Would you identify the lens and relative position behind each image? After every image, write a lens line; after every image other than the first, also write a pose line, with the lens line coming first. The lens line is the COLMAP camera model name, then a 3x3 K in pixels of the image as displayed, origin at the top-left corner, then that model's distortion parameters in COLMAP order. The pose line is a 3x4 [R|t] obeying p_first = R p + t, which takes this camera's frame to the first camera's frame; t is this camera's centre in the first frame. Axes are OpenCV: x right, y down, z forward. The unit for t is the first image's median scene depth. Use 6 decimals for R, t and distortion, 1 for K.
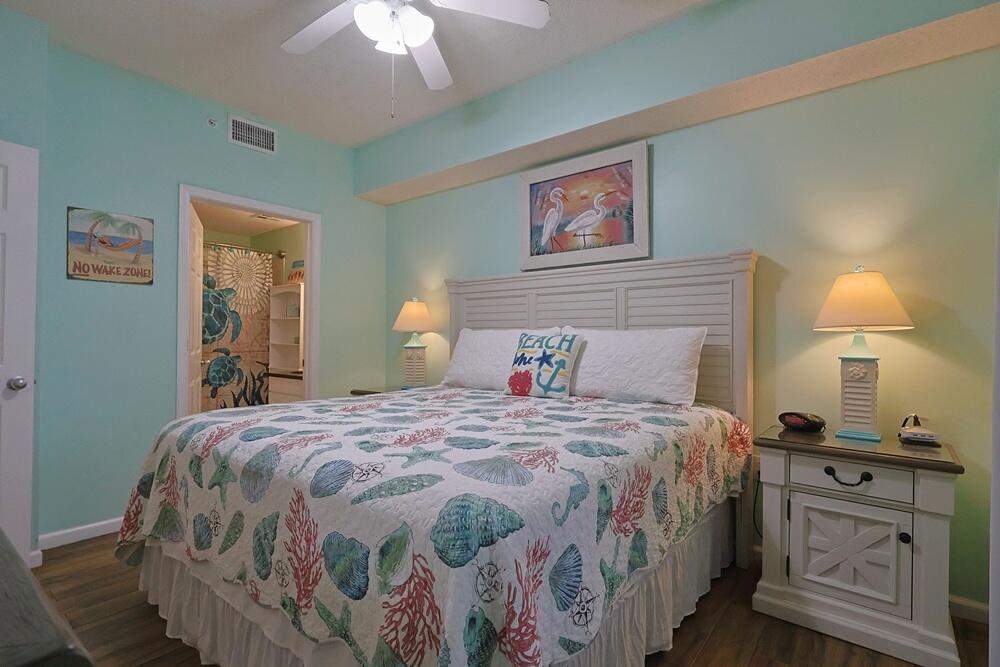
lens RADIAL K [[524.3, 0, 504.9], [0, 524.3, 330.5], [0, 0, 1]] dist [0.005927, 0.000437]
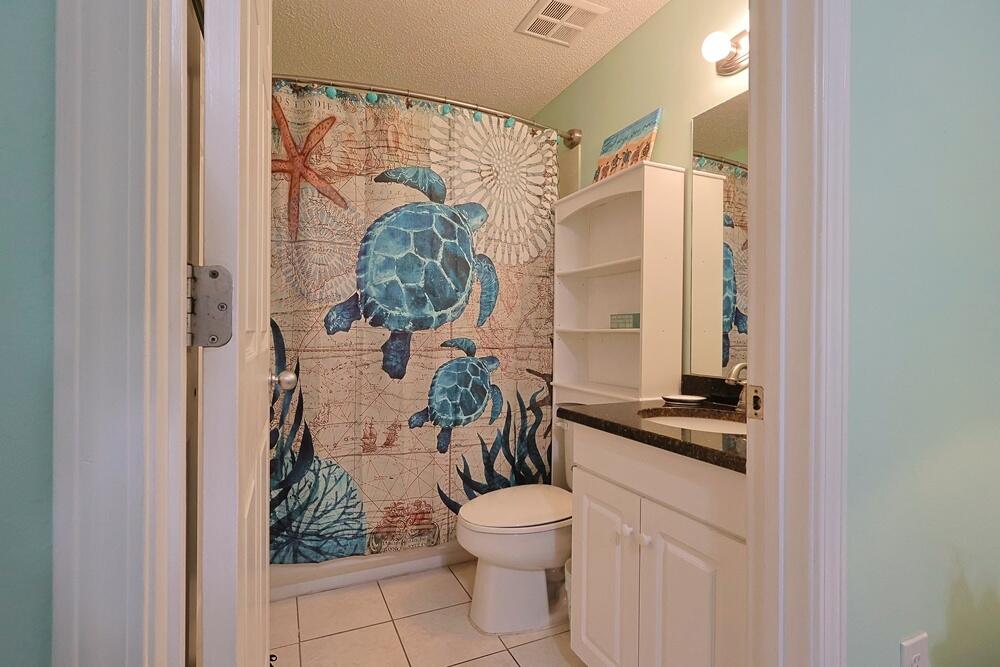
lens RADIAL K [[486.9, 0, 504.5], [0, 486.9, 339.2], [0, 0, 1]] dist [-0.003268, 0.000842]
pose [[0.909176, 0.003879, -0.416393, -0.328524], [0.004557, 0.999804, 0.019265, 0.025689], [0.416386, -0.019413, 0.908981, 0.633329]]
